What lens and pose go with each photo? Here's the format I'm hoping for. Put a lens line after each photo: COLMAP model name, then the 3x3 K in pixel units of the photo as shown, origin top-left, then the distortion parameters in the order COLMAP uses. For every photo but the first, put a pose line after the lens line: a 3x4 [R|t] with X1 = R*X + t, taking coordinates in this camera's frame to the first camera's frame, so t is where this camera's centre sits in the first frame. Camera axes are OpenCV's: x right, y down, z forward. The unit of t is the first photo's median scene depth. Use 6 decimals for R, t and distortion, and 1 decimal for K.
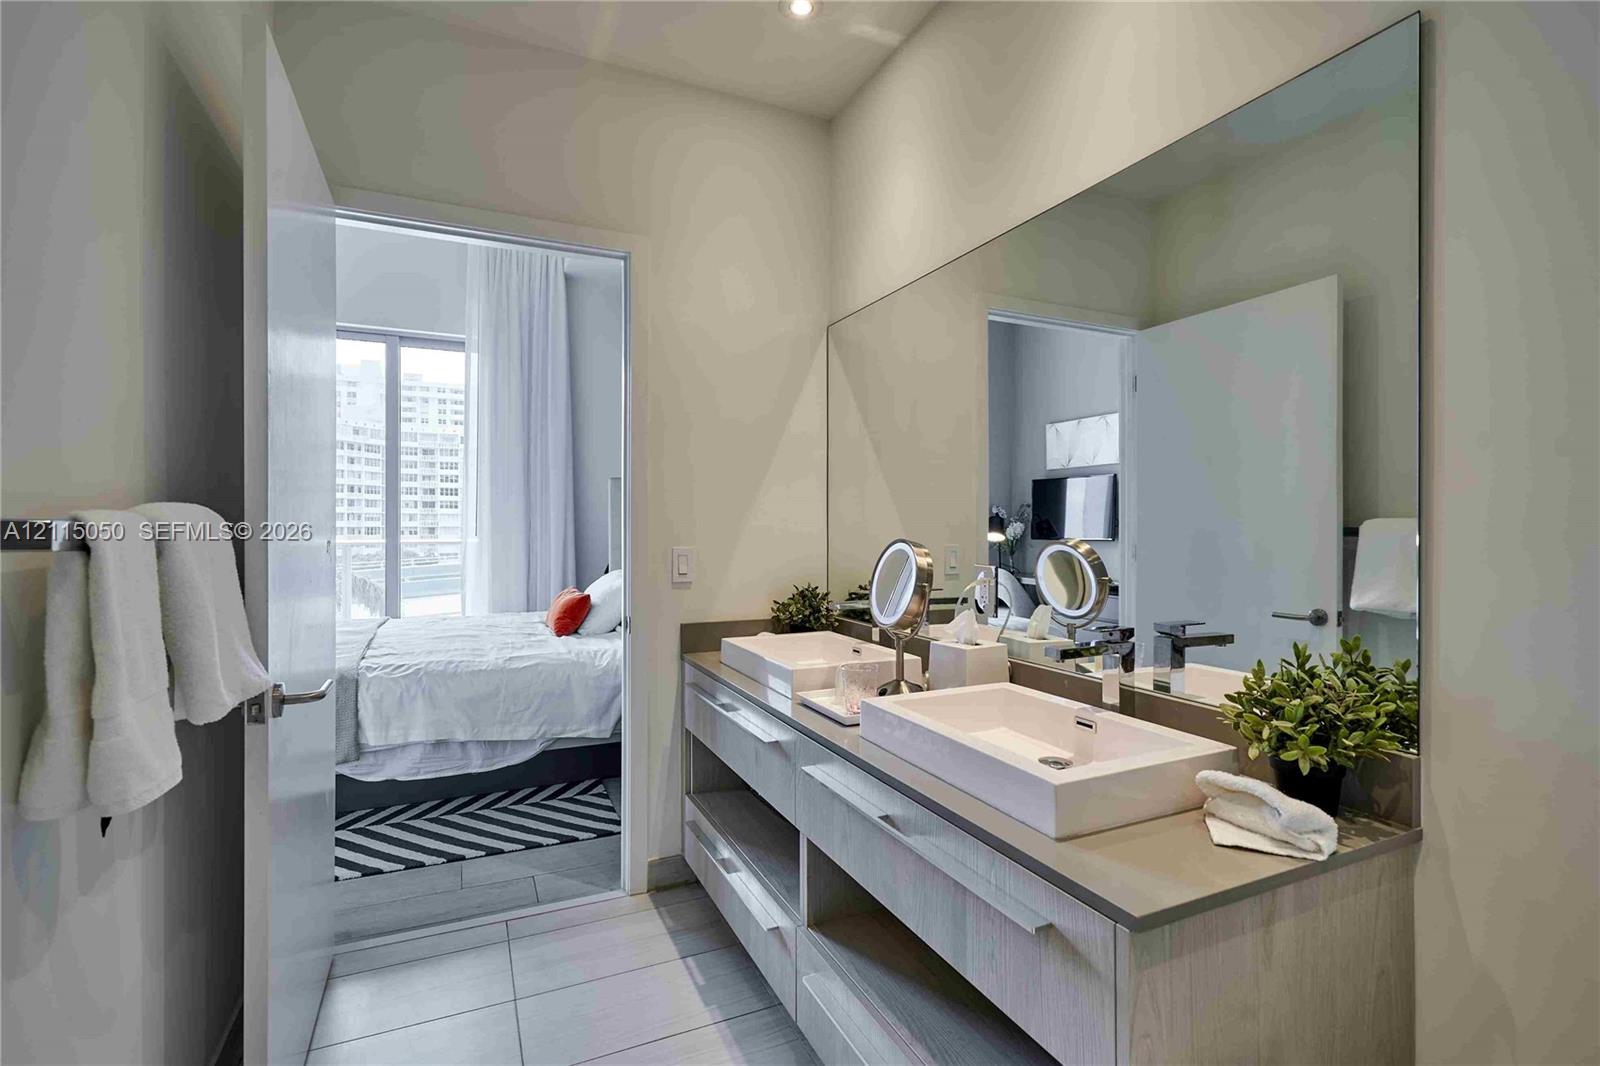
lens RADIAL K [[738.1, 0, 800.0], [0, 738.1, 533.0], [0, 0, 1]] dist [0.000129, 0.000015]
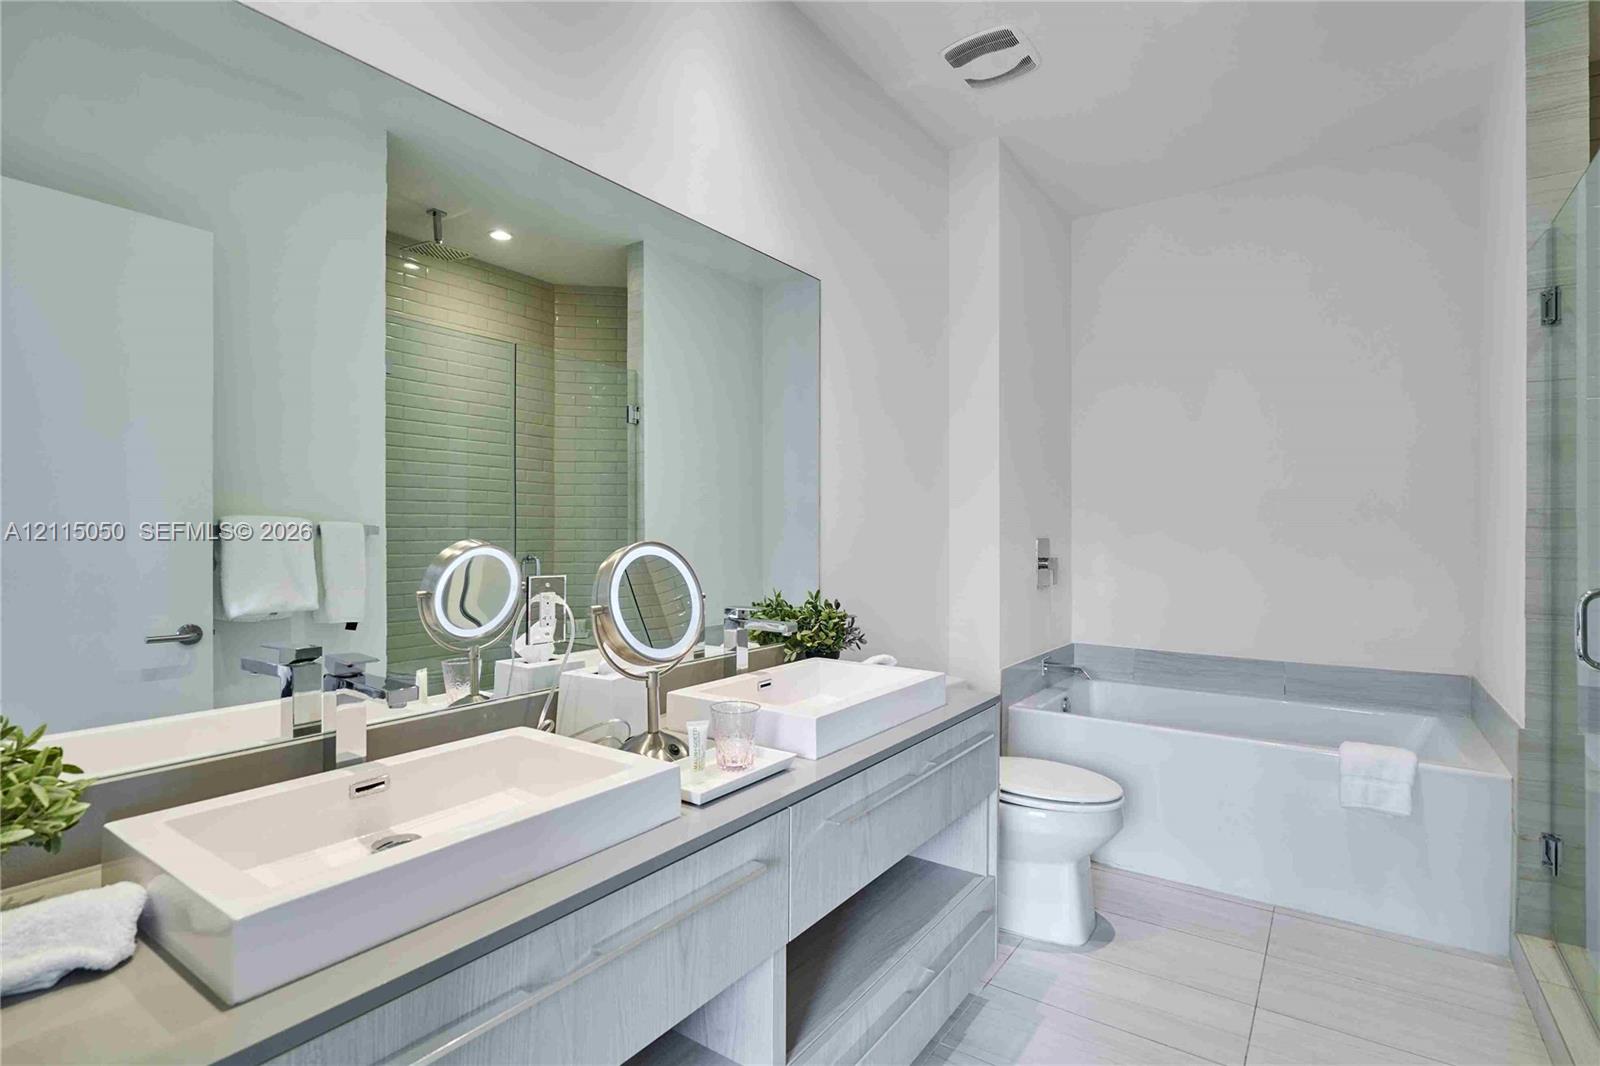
lens RADIAL K [[738.1, 0, 800.0], [0, 738.1, 533.0], [0, 0, 1]] dist [0.000129, 0.000015]
pose [[-0.521324, 0.001150, 0.853358, -0.402900], [0.002083, 0.999998, -0.000075, -0.000453], [-0.853356, 0.001739, -0.521325, 0.877816]]
